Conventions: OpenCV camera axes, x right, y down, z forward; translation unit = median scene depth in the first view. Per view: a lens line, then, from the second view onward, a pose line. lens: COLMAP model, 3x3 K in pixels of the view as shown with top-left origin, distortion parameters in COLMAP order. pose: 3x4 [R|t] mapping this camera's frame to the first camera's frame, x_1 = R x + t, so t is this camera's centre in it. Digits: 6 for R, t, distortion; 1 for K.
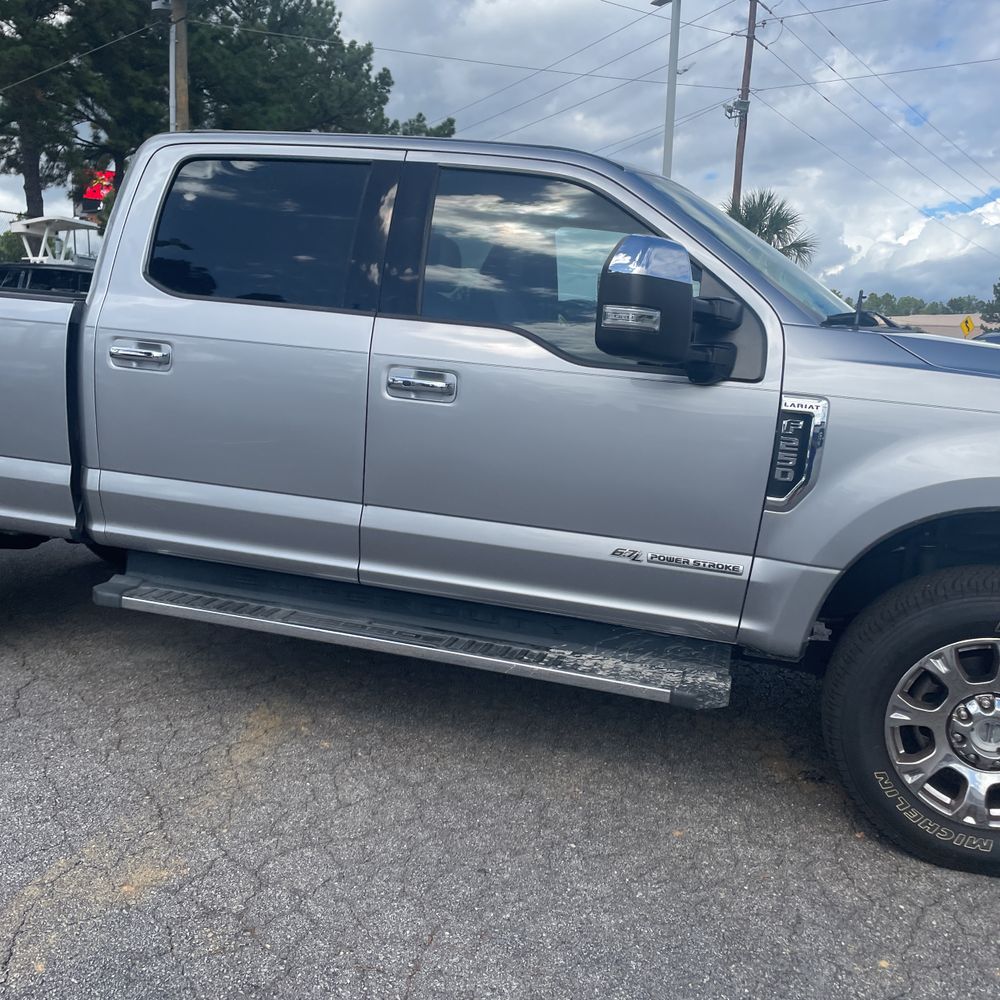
lens RADIAL K [[980.0, 0, 500.0], [0, 980.0, 500.0], [0, 0, 1]] dist [0.087222, -0.139567]
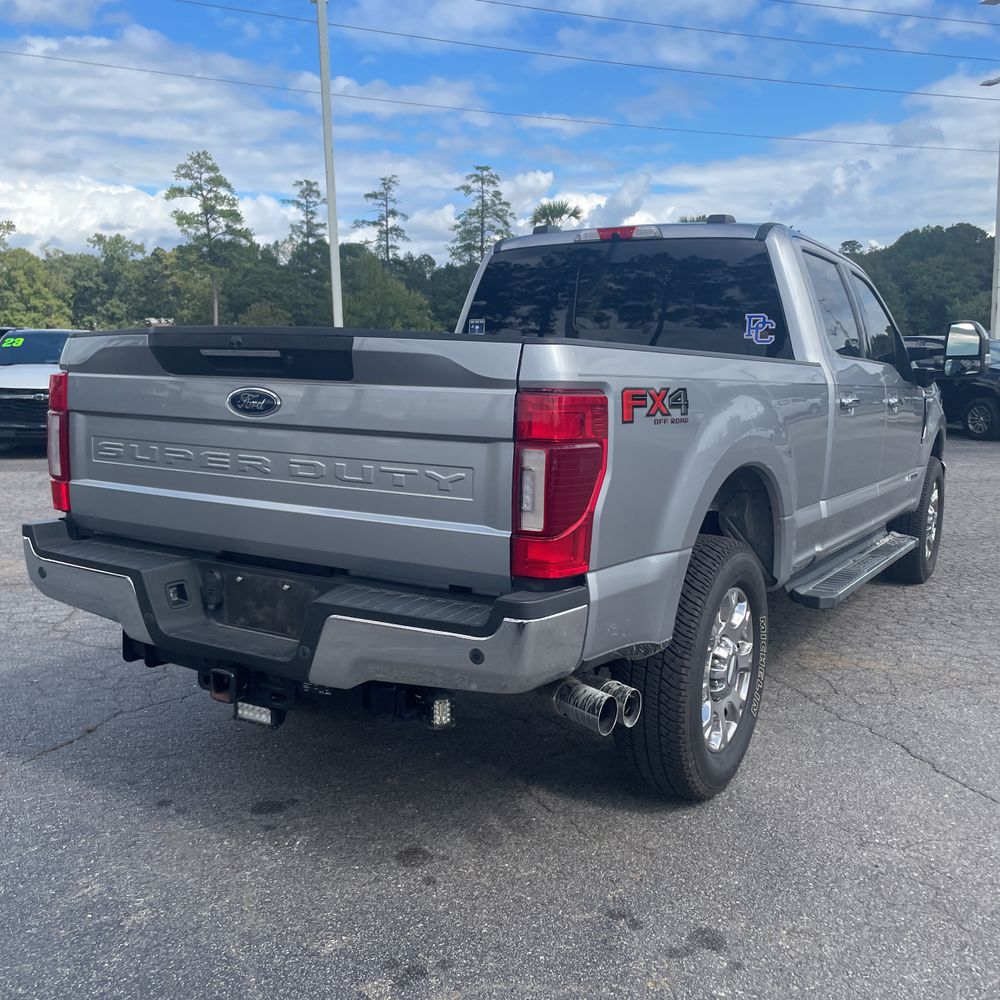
lens RADIAL K [[980.0, 0, 500.0], [0, 980.0, 500.0], [0, 0, 1]] dist [0.087222, -0.139567]
pose [[0.266043, -0.181846, 0.946654, -1.746990], [0.170220, 0.975476, 0.139545, -0.282289], [-0.948813, 0.124014, 0.290473, 1.069287]]
